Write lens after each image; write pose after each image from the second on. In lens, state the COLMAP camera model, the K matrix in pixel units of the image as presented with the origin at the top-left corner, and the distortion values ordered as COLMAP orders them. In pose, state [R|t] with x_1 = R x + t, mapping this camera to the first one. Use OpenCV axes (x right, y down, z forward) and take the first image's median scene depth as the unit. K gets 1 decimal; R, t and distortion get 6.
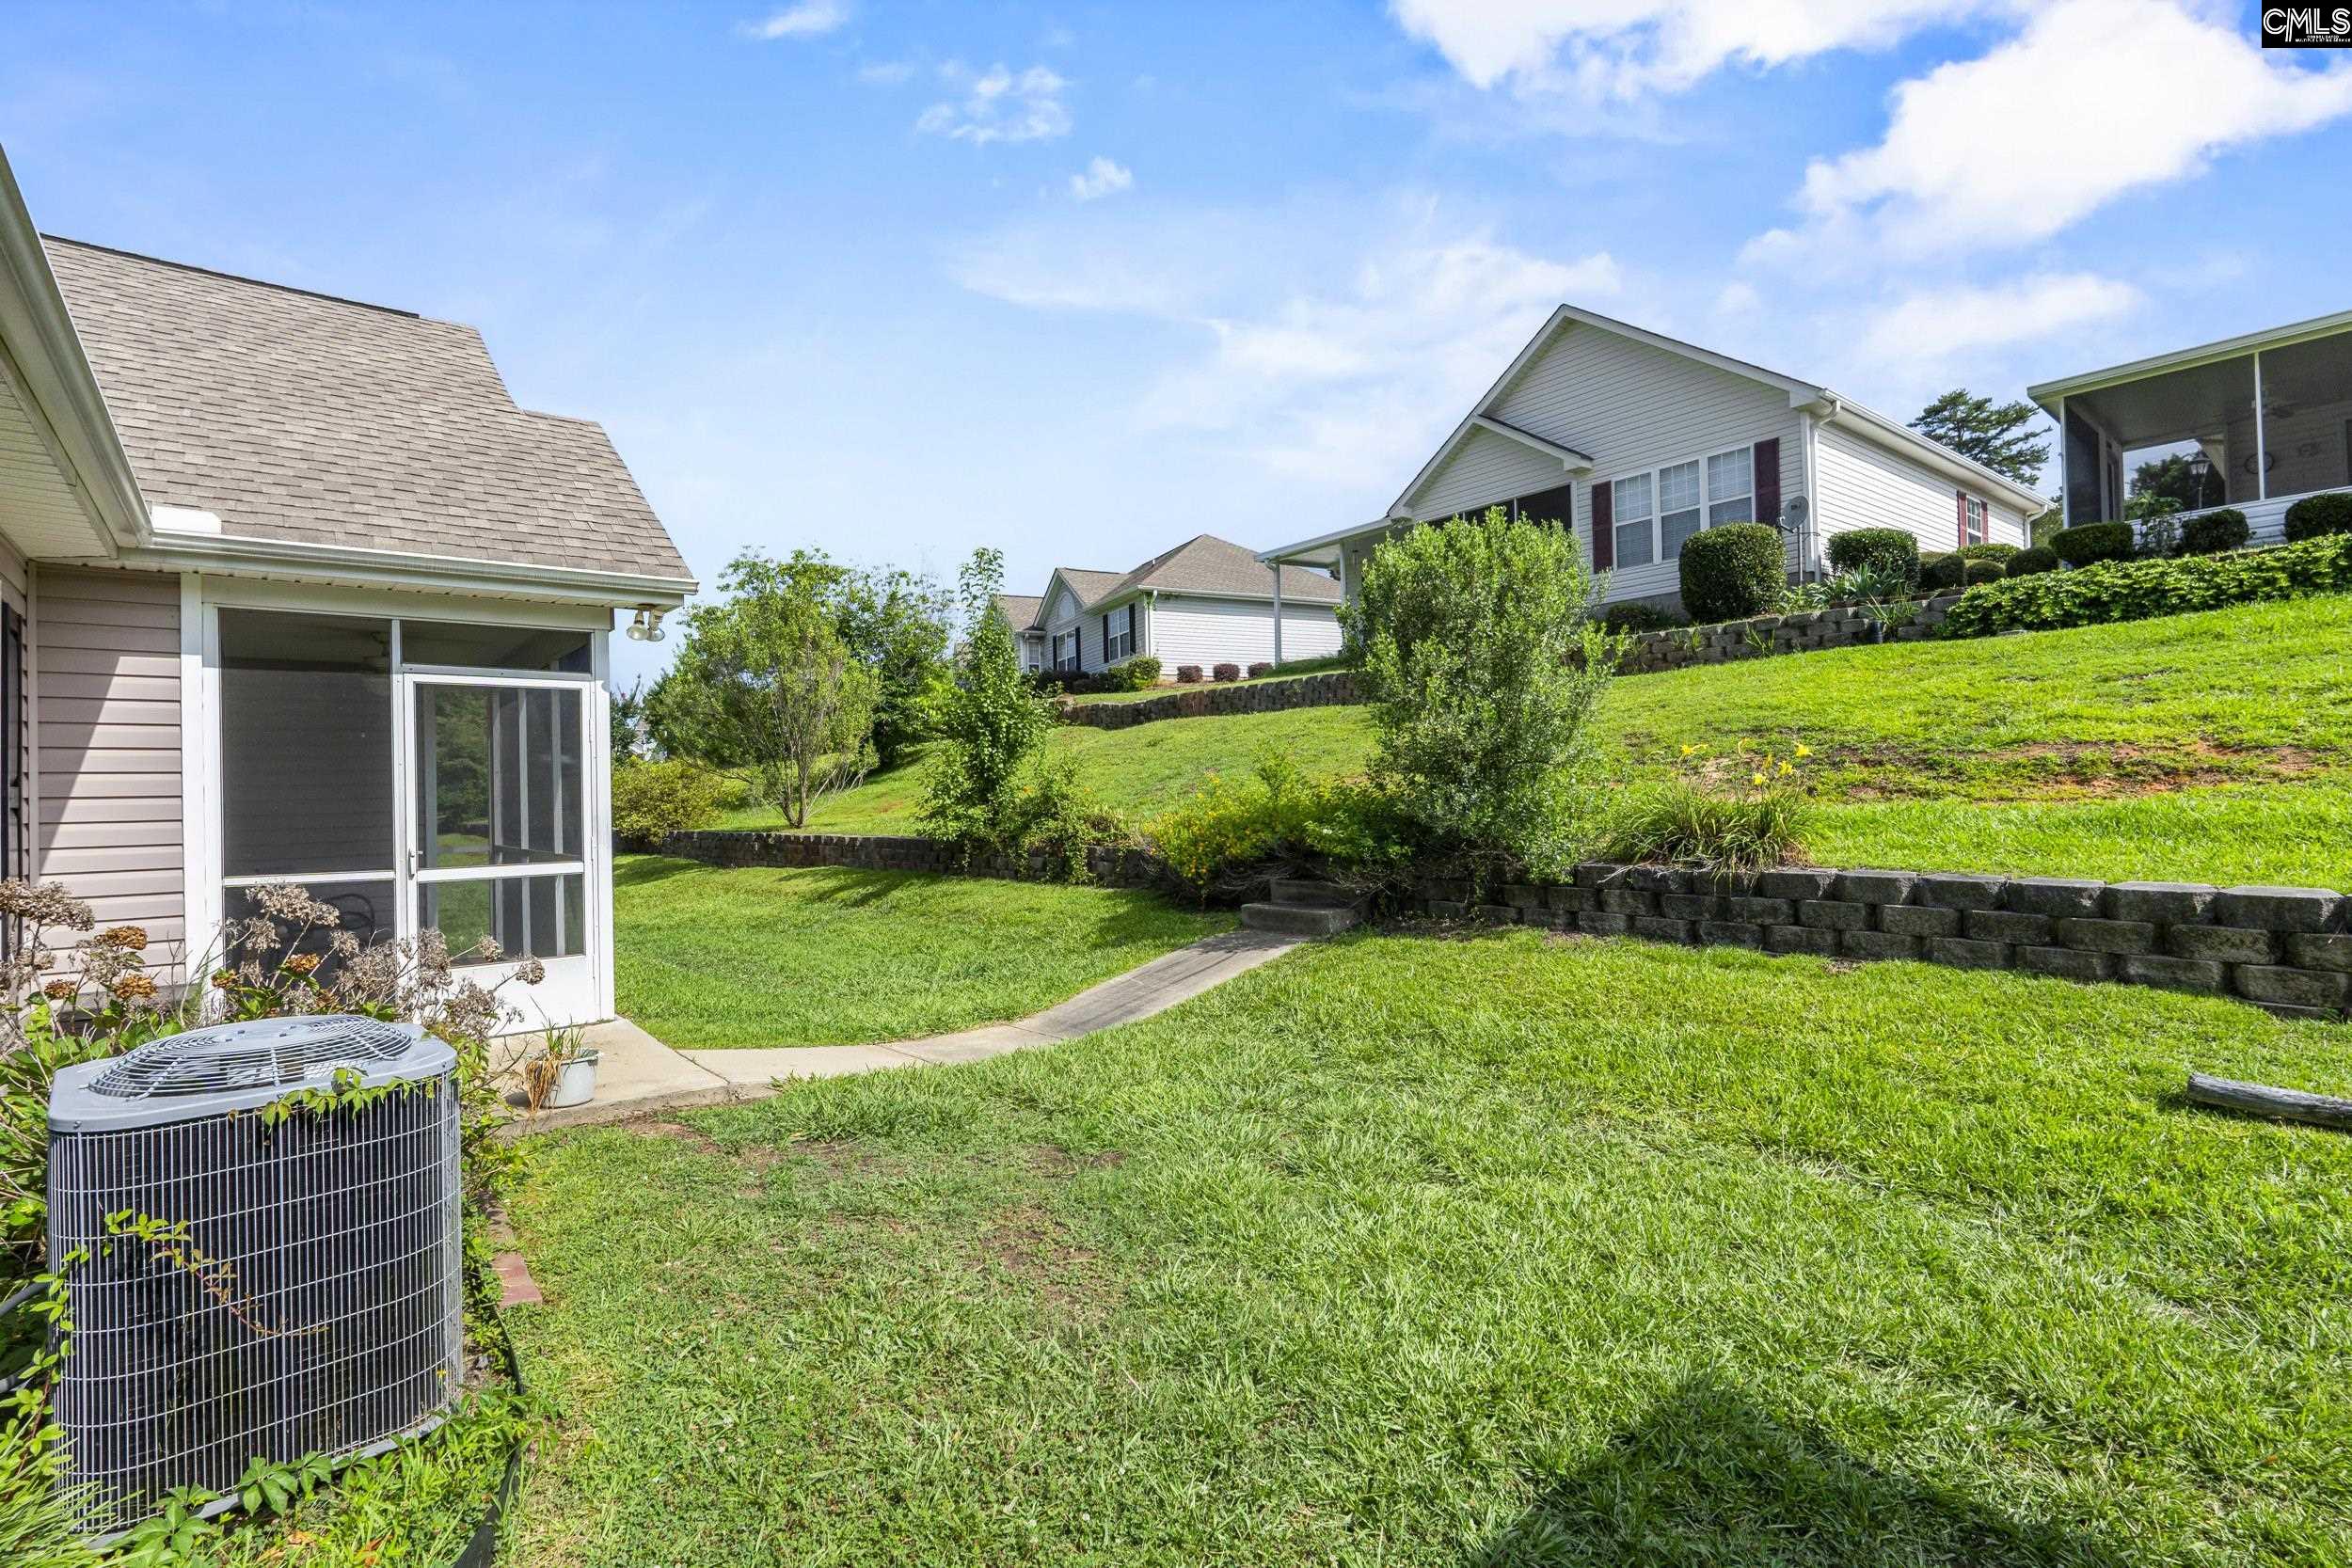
lens RADIAL K [[1079.8, 0, 1182.3], [0, 1079.8, 782.2], [0, 0, 1]] dist [-0.005146, -0.000062]
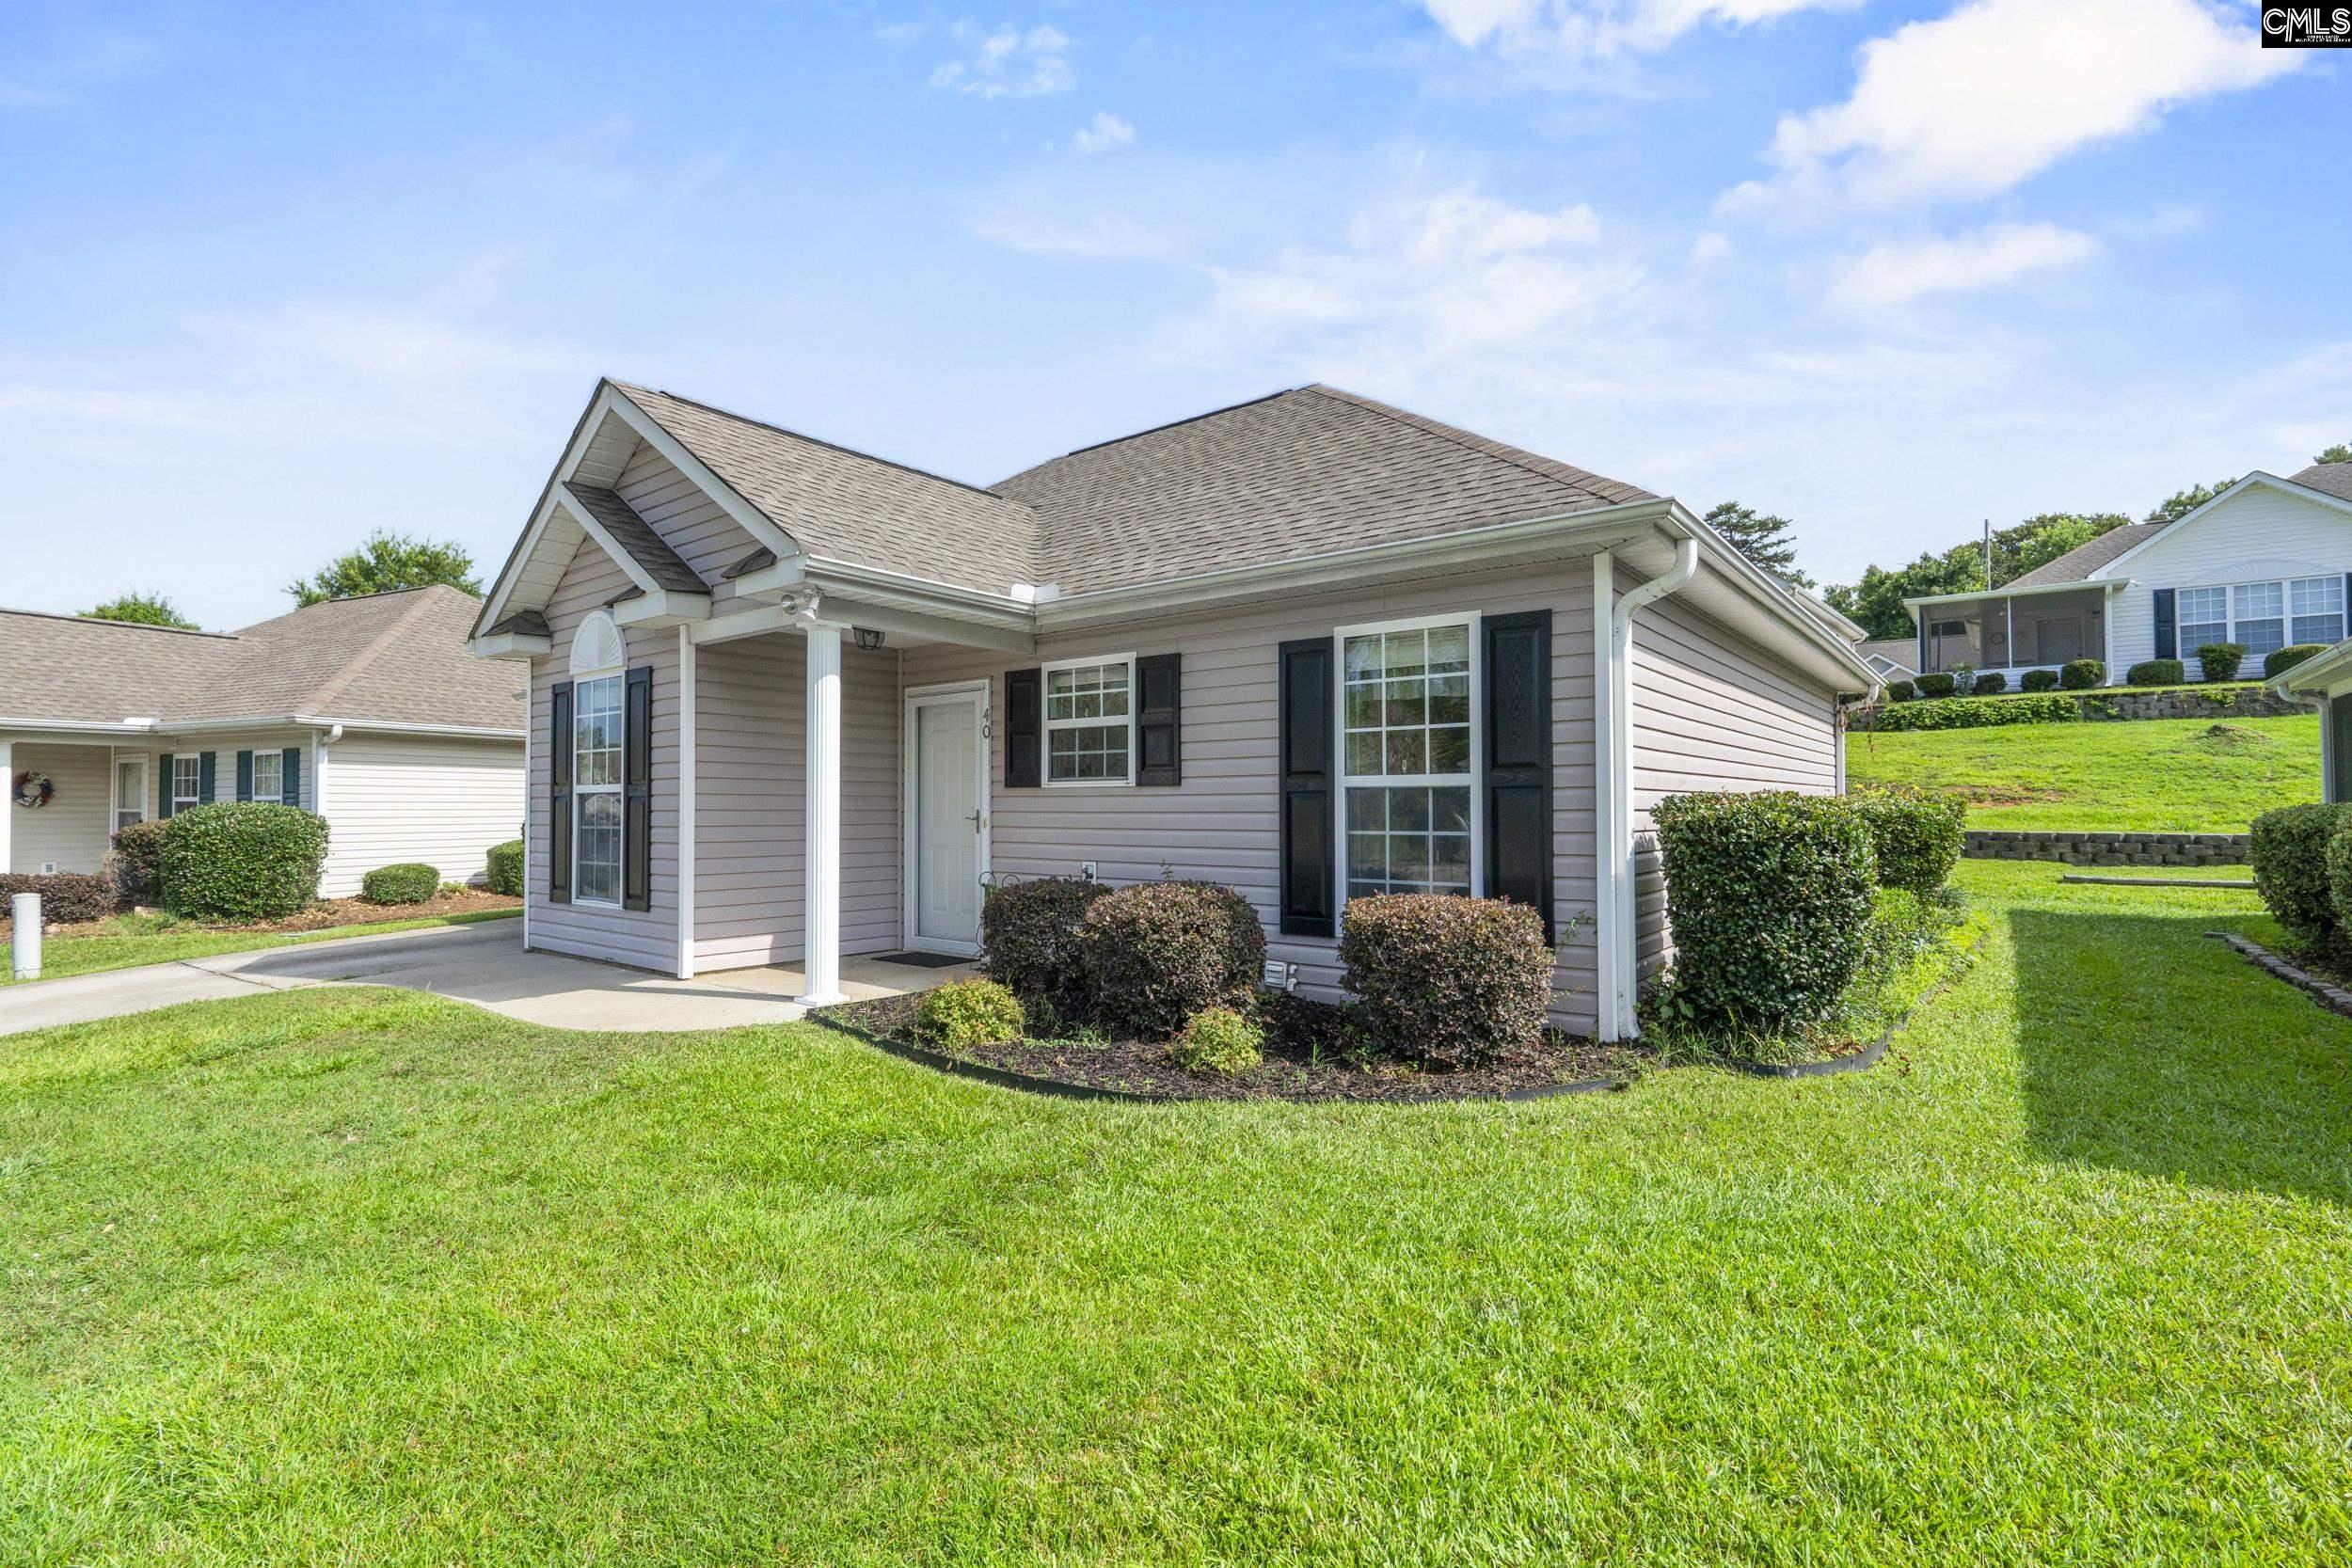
lens RADIAL K [[1079.8, 0, 1163.7], [0, 1079.8, 783.5], [0, 0, 1]] dist [-0.005146, -0.000062]
pose [[0.982233, 0.020815, 0.186510, -0.969374], [-0.018243, 0.999713, -0.015498, 0.019344], [-0.186779, 0.011821, 0.982331, -0.720410]]
